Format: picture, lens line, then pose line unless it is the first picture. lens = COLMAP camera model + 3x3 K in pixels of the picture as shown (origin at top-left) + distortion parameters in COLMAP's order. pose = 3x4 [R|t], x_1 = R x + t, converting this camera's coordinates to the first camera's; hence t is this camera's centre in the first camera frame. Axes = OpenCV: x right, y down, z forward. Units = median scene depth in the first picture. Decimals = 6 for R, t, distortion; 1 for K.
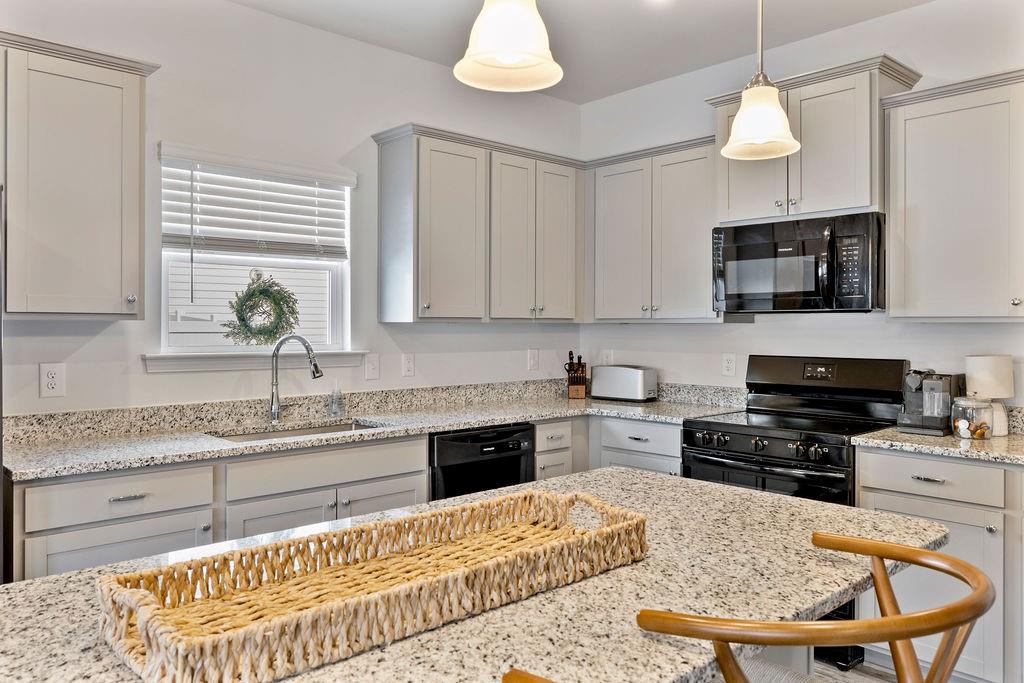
lens RADIAL K [[754.9, 0, 511.2], [0, 754.9, 325.1], [0, 0, 1]] dist [0.003087, -0.000136]
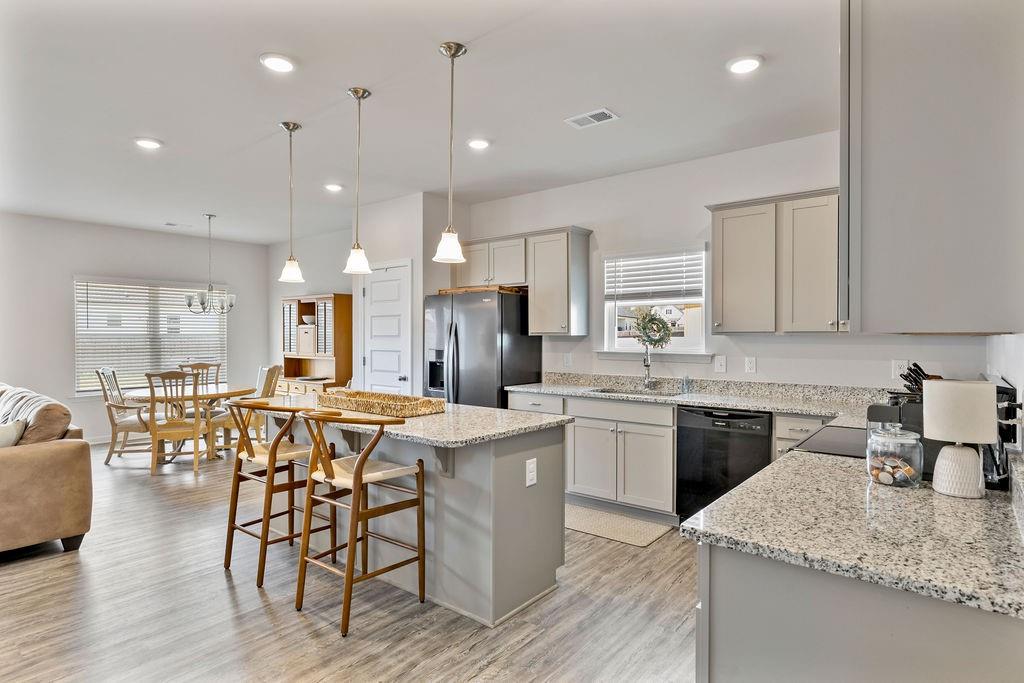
lens RADIAL K [[556.5, 0, 505.7], [0, 556.5, 338.8], [0, 0, 1]] dist [-0.002714, -0.001306]
pose [[0.132813, 0.003477, -0.991135, 0.934836], [0.001446, 0.999992, 0.003702, -0.001920], [0.991140, -0.001925, 0.132807, 0.442442]]
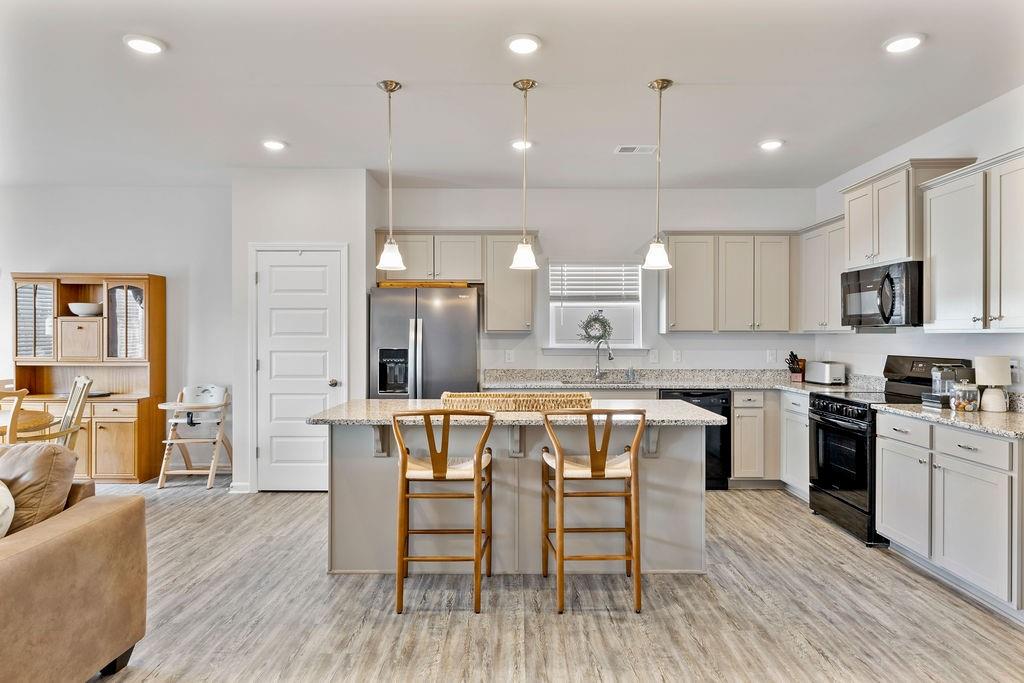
lens RADIAL K [[606.6, 0, 514.3], [0, 606.6, 338.4], [0, 0, 1]] dist [0.005131, 0.000547]
pose [[0.732489, 0.003800, -0.680768, 0.643669], [0.000683, 0.999980, 0.006317, -0.000990], [0.680778, -0.005092, 0.732472, -0.396490]]
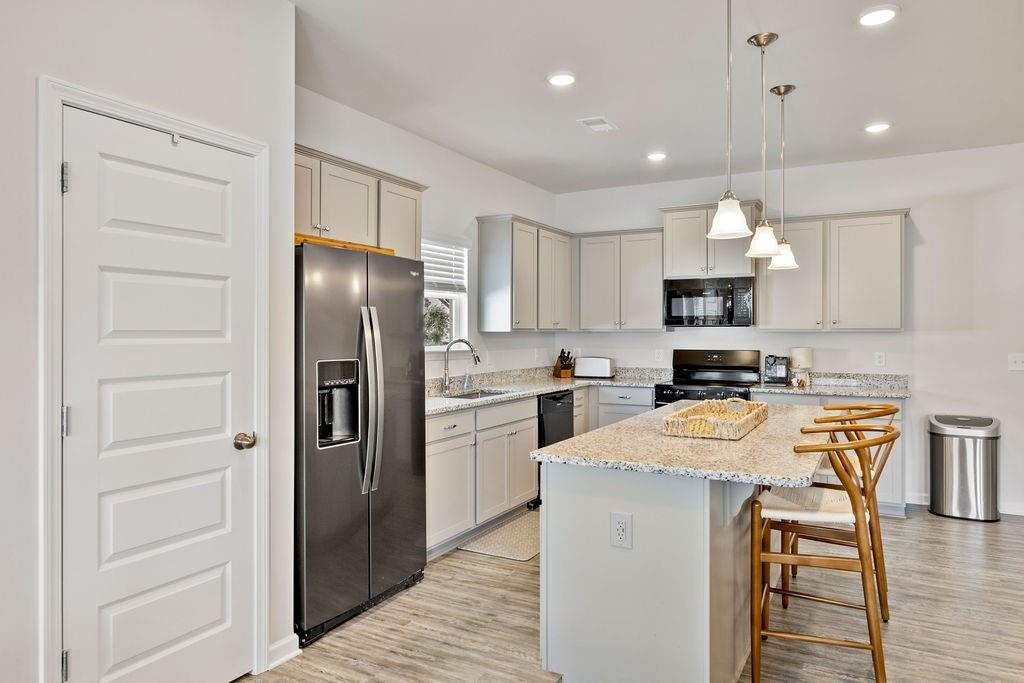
lens RADIAL K [[672.7, 0, 513.7], [0, 672.7, 328.8], [0, 0, 1]] dist [-0.003263, 0.000320]
pose [[0.946183, -0.000184, 0.323632, -0.611659], [0.001245, 0.999995, -0.003072, -0.005578], [-0.323629, 0.003309, 0.946178, -0.422022]]
